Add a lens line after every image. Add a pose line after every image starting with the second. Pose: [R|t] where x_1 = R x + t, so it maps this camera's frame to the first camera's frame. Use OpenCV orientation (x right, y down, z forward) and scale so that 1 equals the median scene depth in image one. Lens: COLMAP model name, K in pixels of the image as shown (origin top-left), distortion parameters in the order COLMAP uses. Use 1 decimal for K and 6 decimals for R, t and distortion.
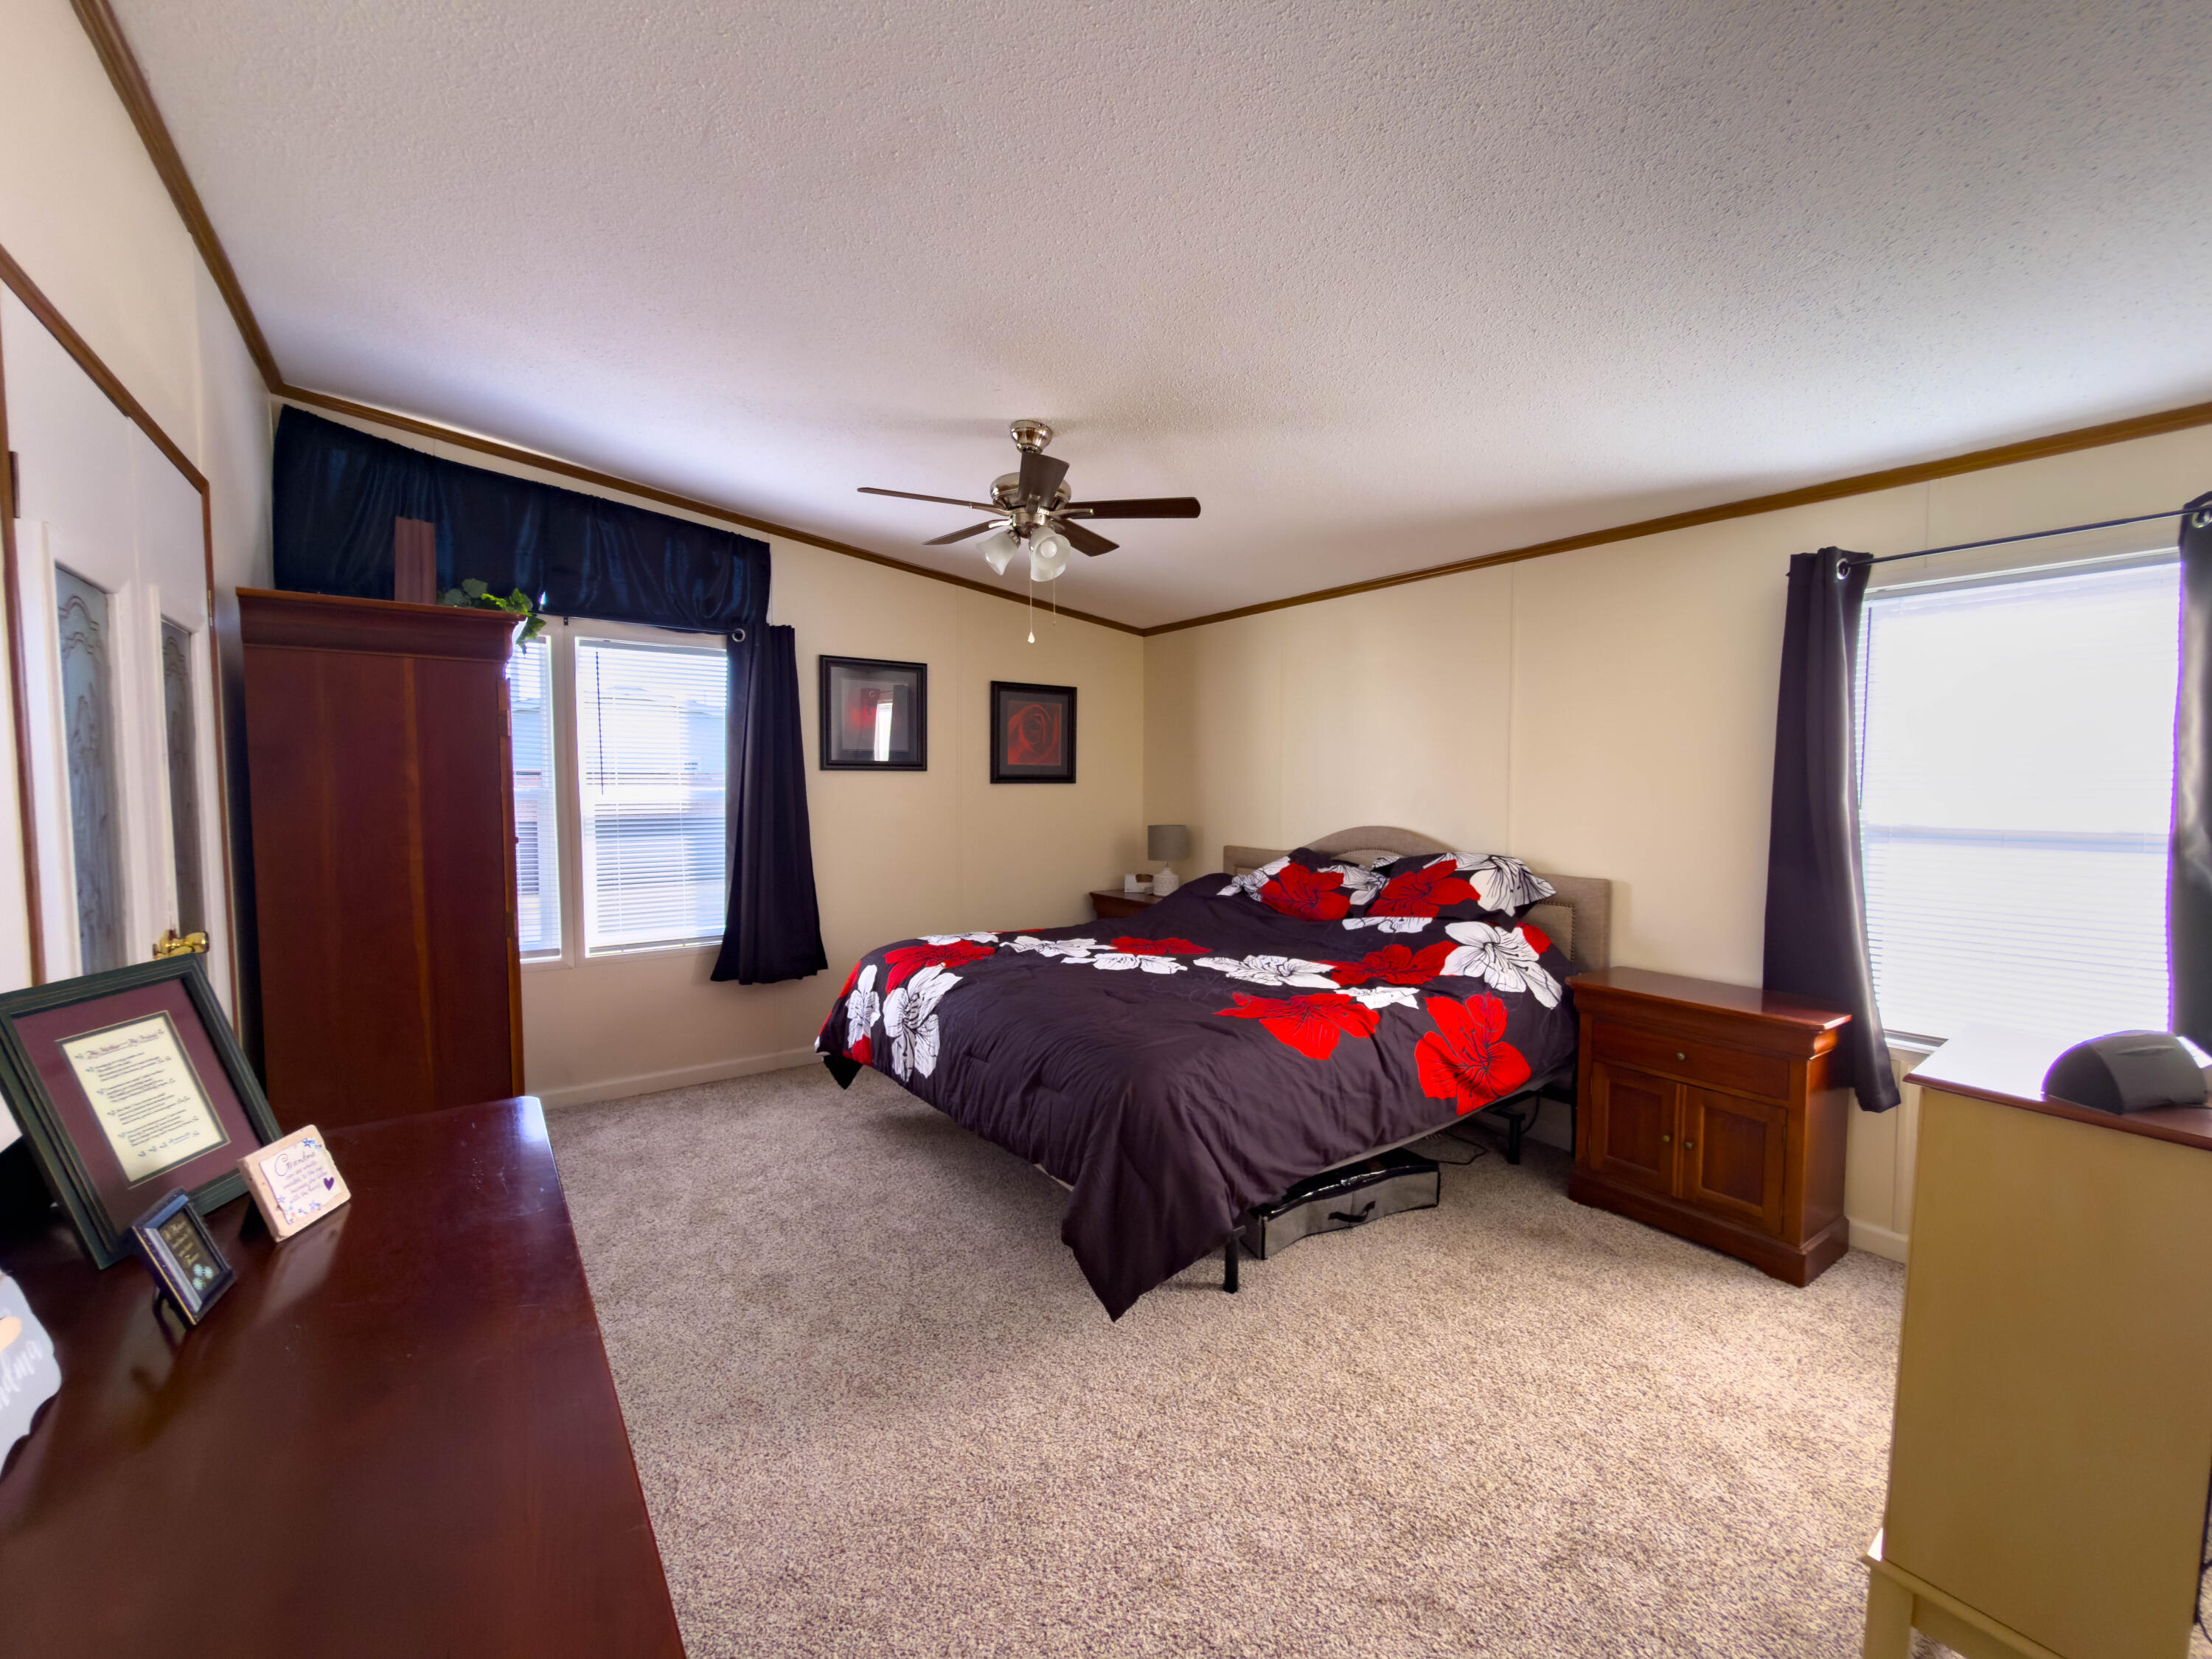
lens RADIAL K [[891.3, 0, 1097.5], [0, 891.3, 828.3], [0, 0, 1]] dist [0.000017, -0.000091]
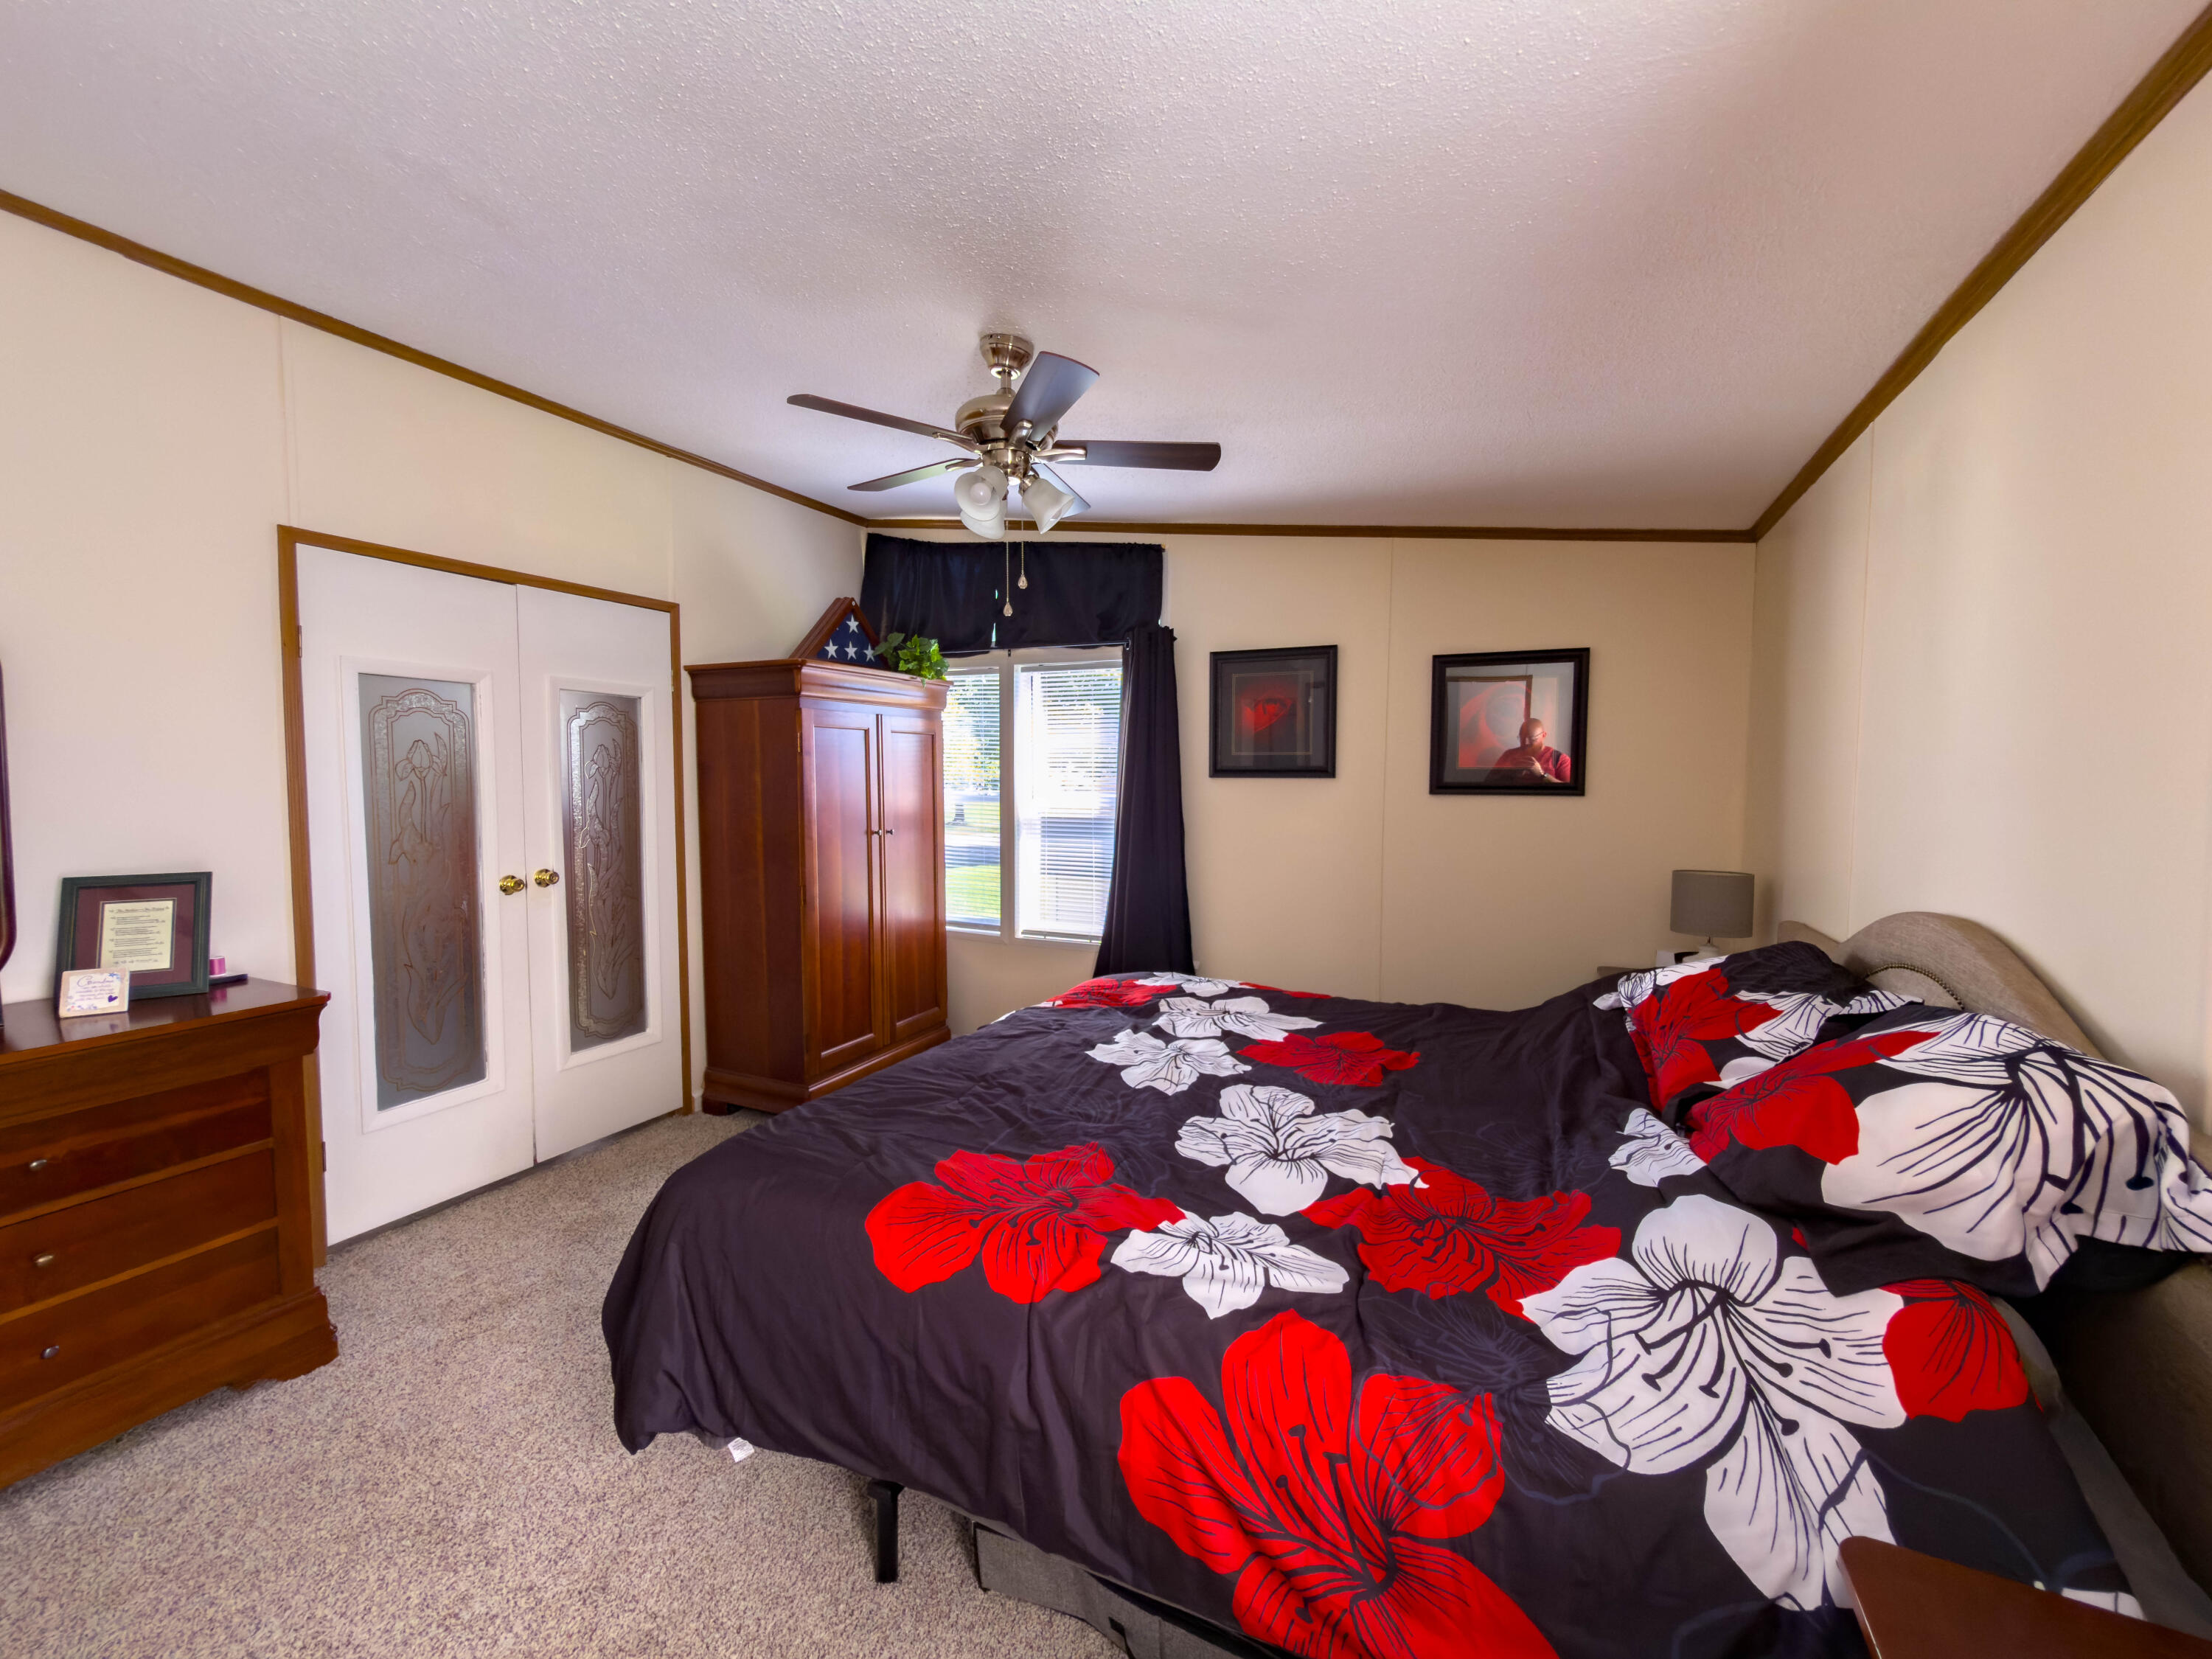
lens RADIAL K [[887.9, 0, 1110.3], [0, 887.9, 824.3], [0, 0, 1]] dist [-0.000850, -0.000118]
pose [[0.499109, 0.044850, -0.865378, 0.464277], [-0.053333, 0.998356, 0.020982, -0.031785], [0.864896, 0.035681, 0.500681, 0.482058]]
